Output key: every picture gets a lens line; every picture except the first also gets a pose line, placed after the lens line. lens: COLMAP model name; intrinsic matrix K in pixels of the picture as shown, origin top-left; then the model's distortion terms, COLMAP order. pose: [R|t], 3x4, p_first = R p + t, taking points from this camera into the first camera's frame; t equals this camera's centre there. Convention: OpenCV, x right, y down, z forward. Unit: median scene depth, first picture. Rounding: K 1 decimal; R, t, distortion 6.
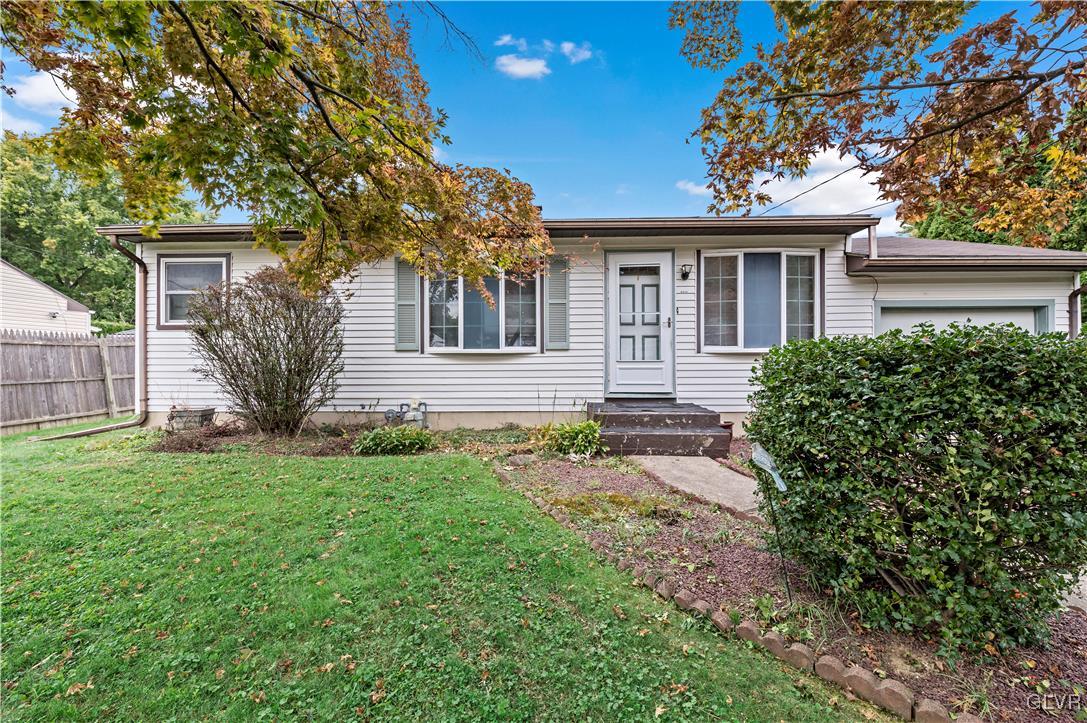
lens RADIAL K [[422.4, 0, 546.0], [0, 422.4, 359.3], [0, 0, 1]] dist [0.000469, -0.000411]
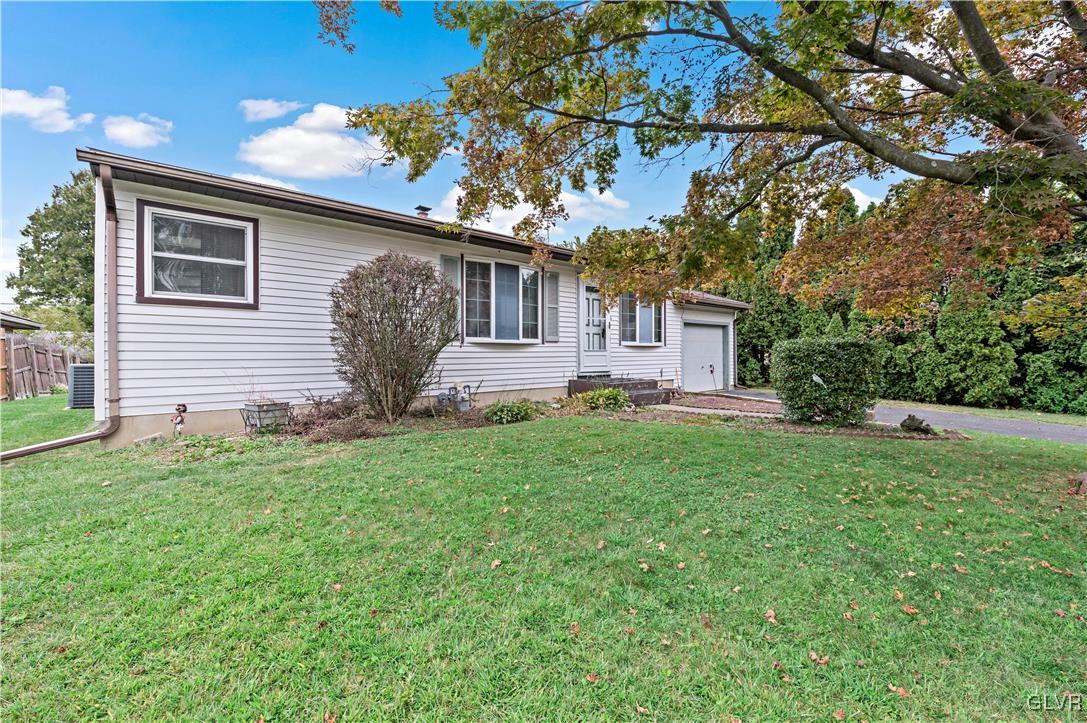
lens RADIAL K [[422.4, 0, 546.0], [0, 422.4, 359.3], [0, 0, 1]] dist [0.000469, -0.000411]
pose [[0.755566, -0.007411, 0.655030, -0.881116], [-0.008705, 0.999734, 0.021351, 0.005128], [-0.655014, -0.021834, 0.755301, -0.013949]]
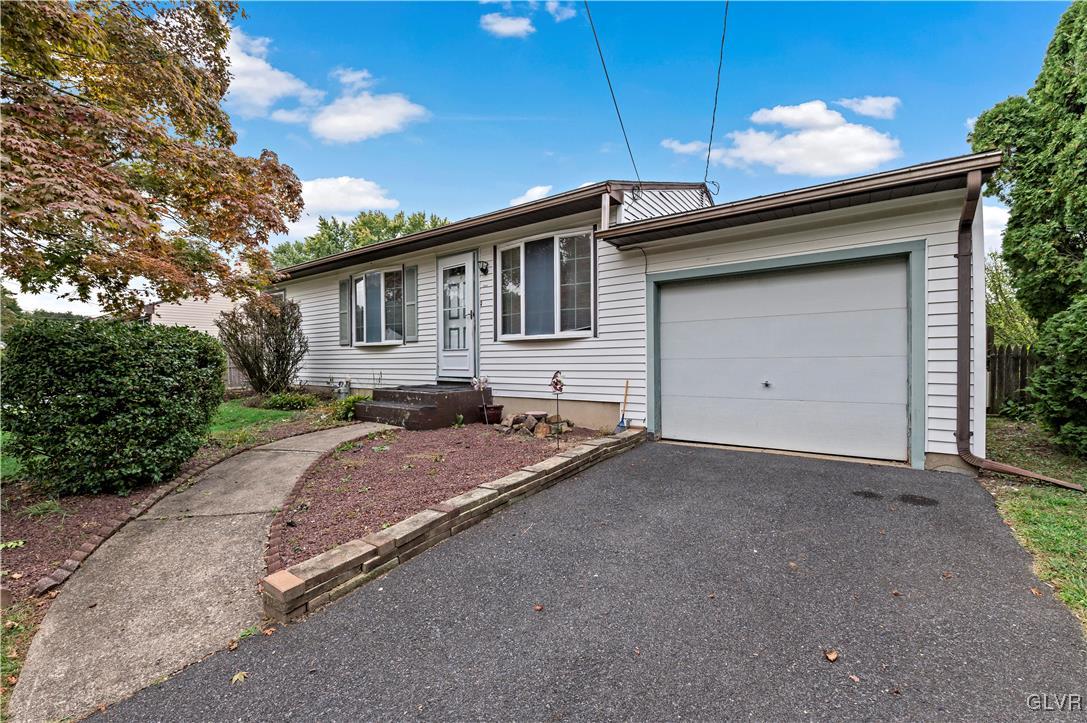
lens RADIAL K [[537.3, 0, 490.5], [0, 537.3, 356.8], [0, 0, 1]] dist [0.019404, -0.000113]
pose [[0.743360, -0.007115, -0.668854, 1.266878], [0.027767, 0.999410, 0.020228, -0.003835], [0.668315, -0.033608, 0.743118, -0.034346]]
